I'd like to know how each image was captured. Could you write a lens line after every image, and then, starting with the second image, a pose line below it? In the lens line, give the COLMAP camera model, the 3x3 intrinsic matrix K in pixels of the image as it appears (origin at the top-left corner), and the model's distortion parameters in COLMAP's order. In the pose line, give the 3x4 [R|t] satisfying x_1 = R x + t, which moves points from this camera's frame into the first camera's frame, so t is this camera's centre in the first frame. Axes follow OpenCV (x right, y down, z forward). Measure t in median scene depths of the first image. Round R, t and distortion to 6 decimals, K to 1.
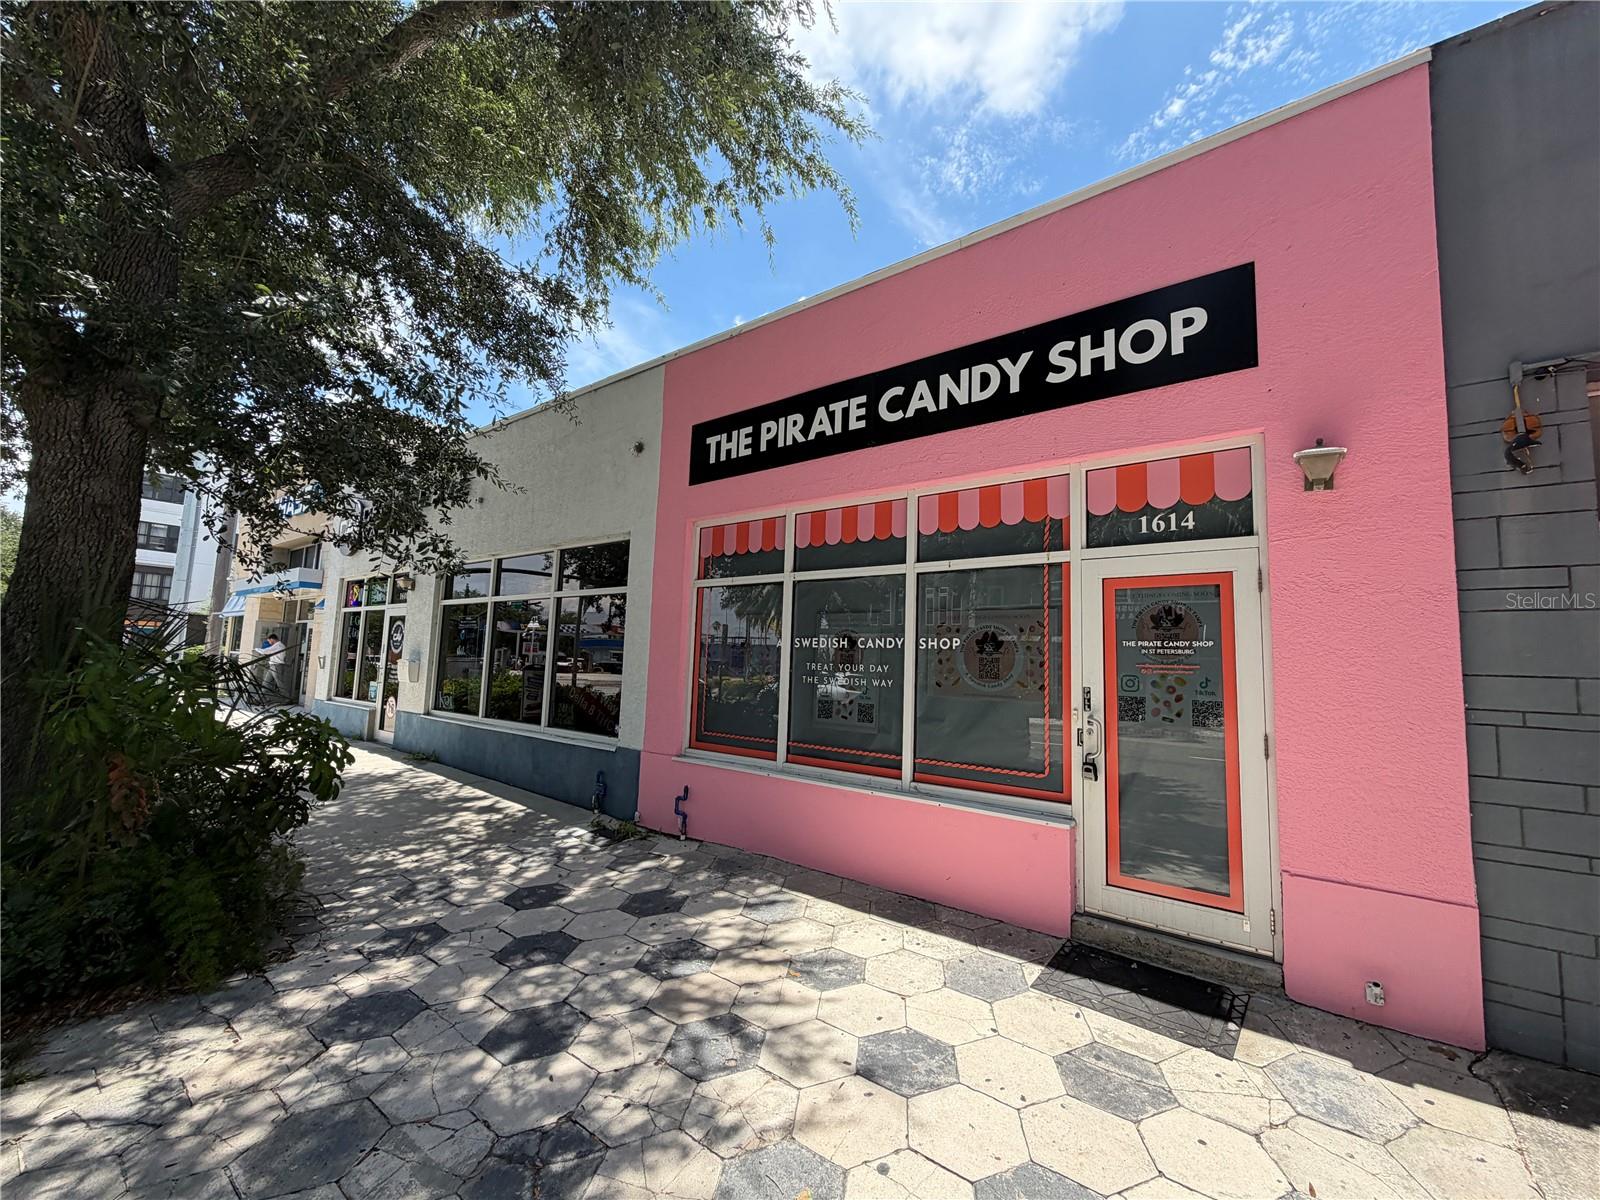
lens RADIAL K [[642.4, 0, 793.0], [0, 642.4, 601.1], [0, 0, 1]] dist [-0.002838, -0.000135]
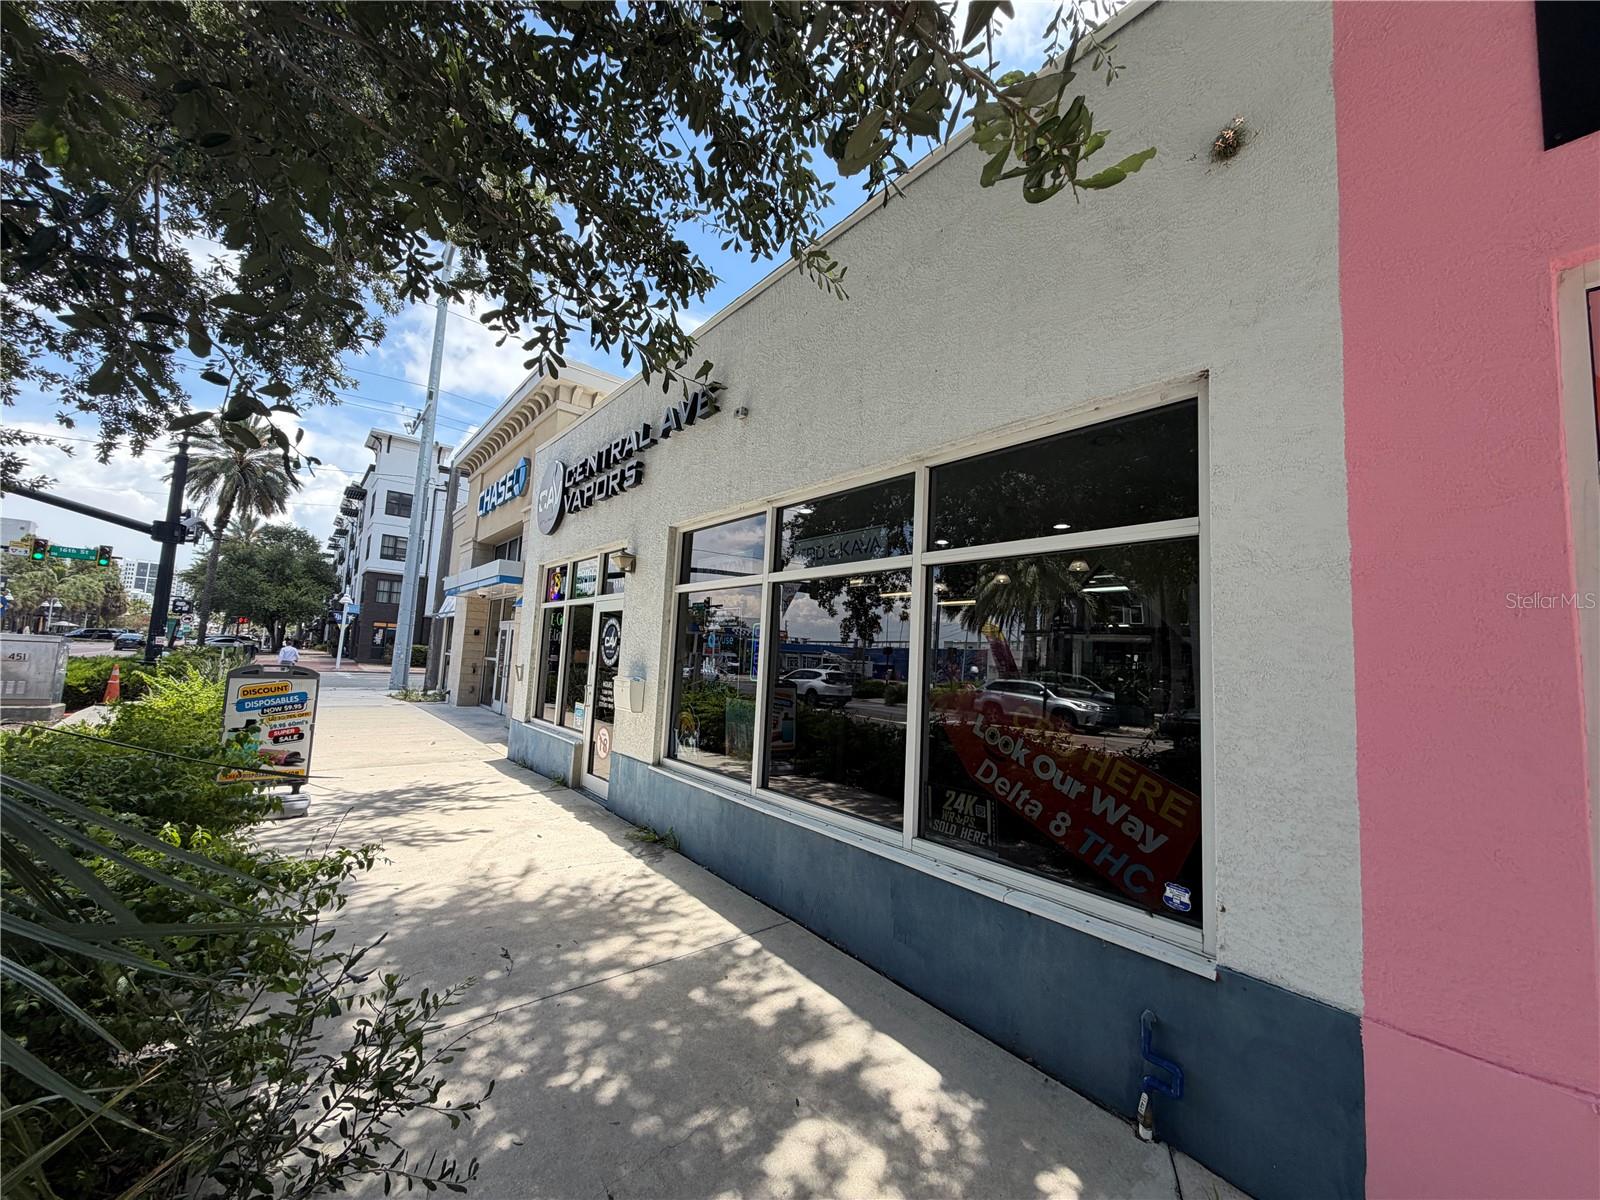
lens RADIAL K [[642.4, 0, 806.0], [0, 642.4, 597.7], [0, 0, 1]] dist [-0.002838, -0.000135]
pose [[0.973714, -0.009867, -0.227561, -0.251930], [0.008066, 0.999928, -0.008844, 0.016428], [0.227632, 0.006776, 0.973724, 0.370791]]
